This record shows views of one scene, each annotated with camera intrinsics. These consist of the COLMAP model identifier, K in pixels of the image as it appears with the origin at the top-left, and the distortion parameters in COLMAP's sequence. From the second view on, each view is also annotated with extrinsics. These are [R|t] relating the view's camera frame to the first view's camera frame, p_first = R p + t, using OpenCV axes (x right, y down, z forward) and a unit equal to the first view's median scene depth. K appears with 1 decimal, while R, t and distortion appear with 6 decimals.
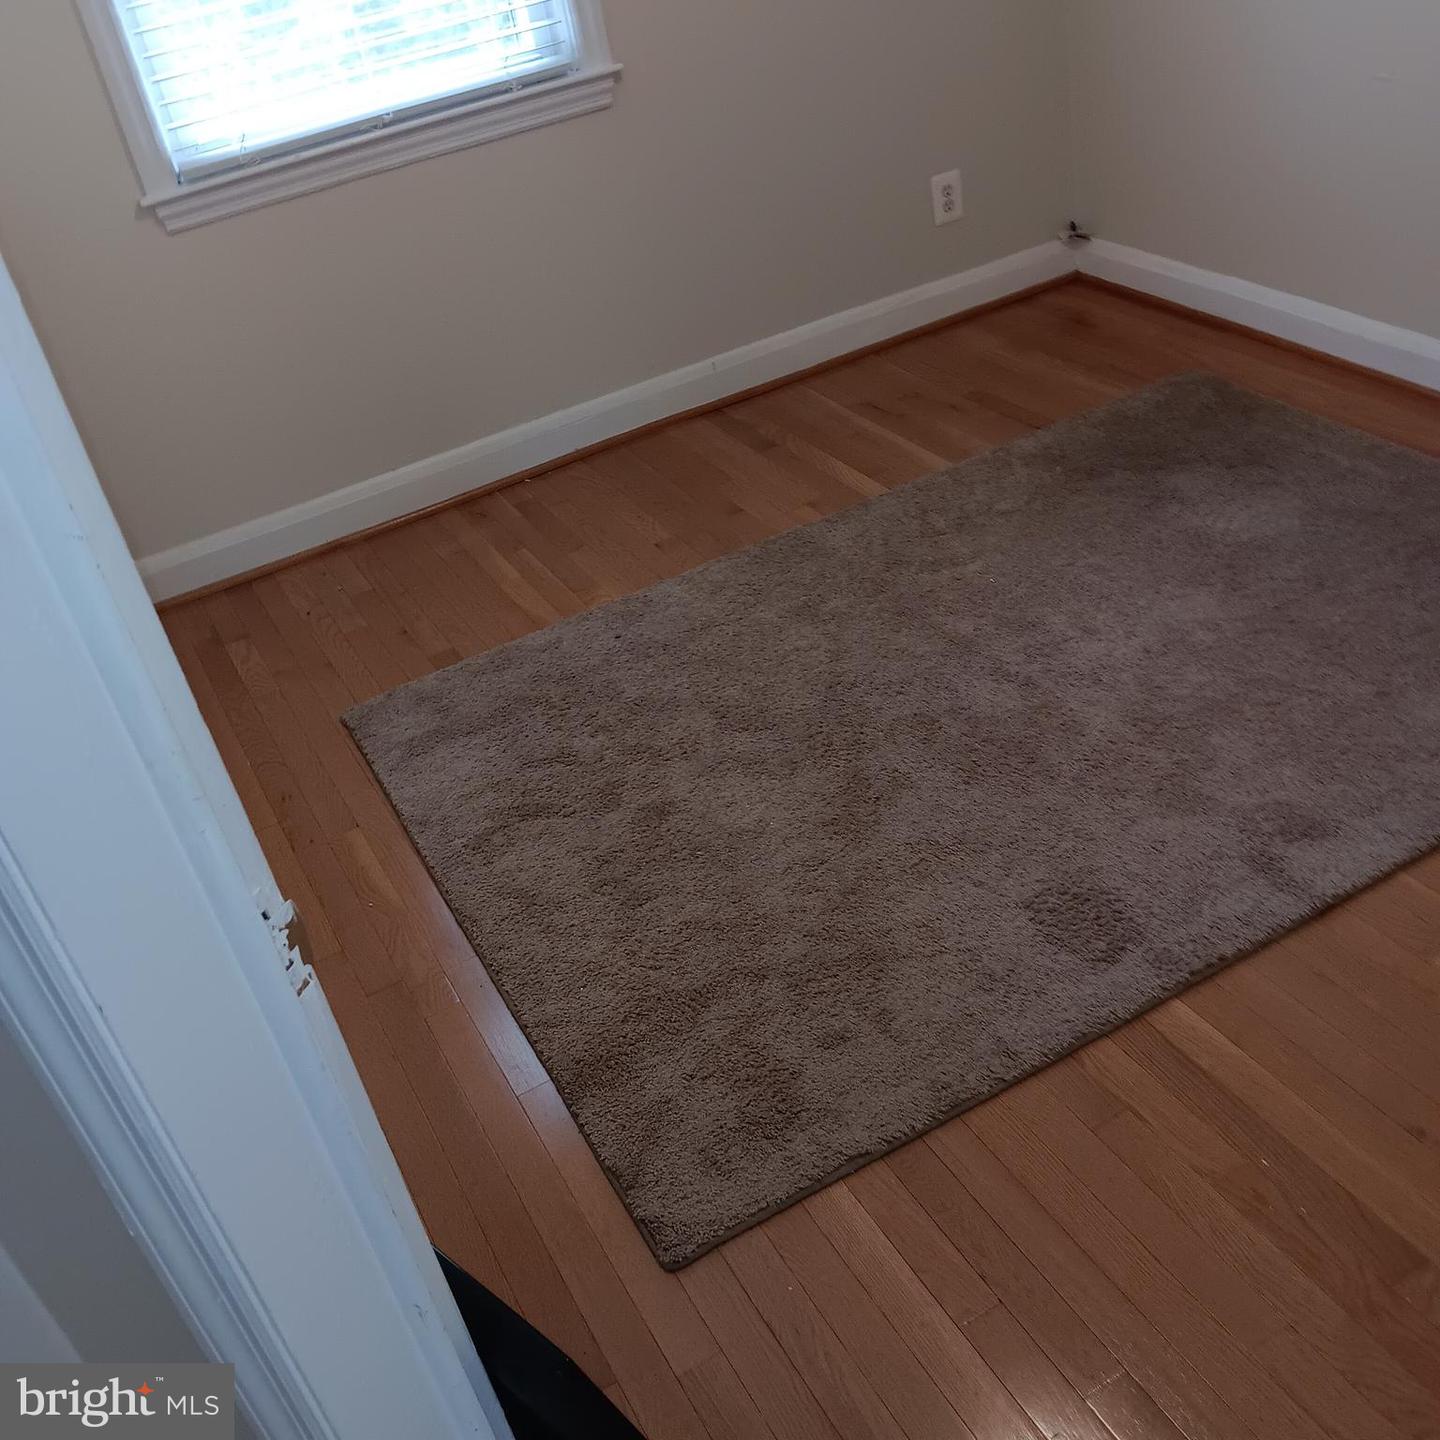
lens RADIAL K [[1452.9, 0, 710.7], [0, 1452.9, 717.2], [0, 0, 1]] dist [0.016136, 0.000000]
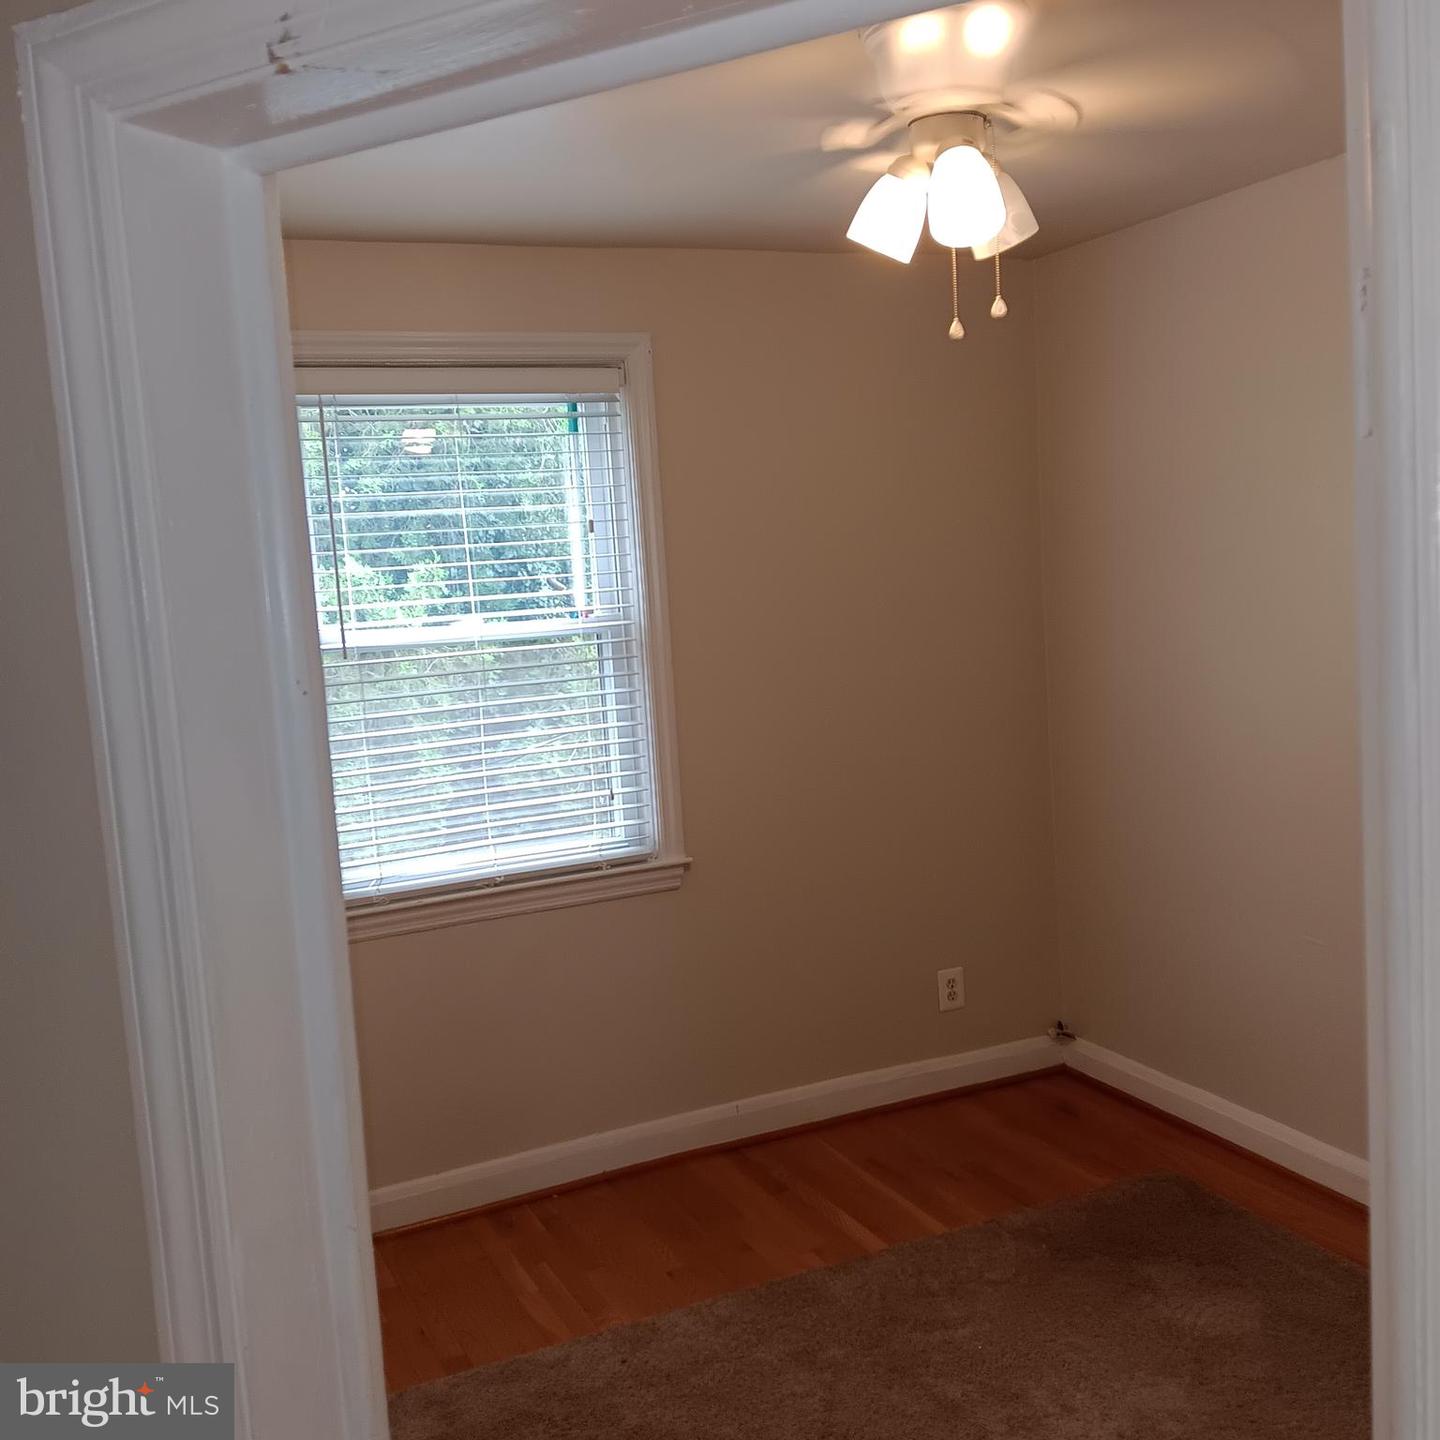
lens RADIAL K [[1452.9, 0, 713.4], [0, 1452.9, 704.9], [0, 0, 1]] dist [0.016136, 0.000000]
pose [[0.993230, 0.112271, -0.029828, -0.020875], [-0.112885, 0.872233, -0.475885, 0.024309], [-0.027411, 0.476030, 0.879002, -0.151246]]
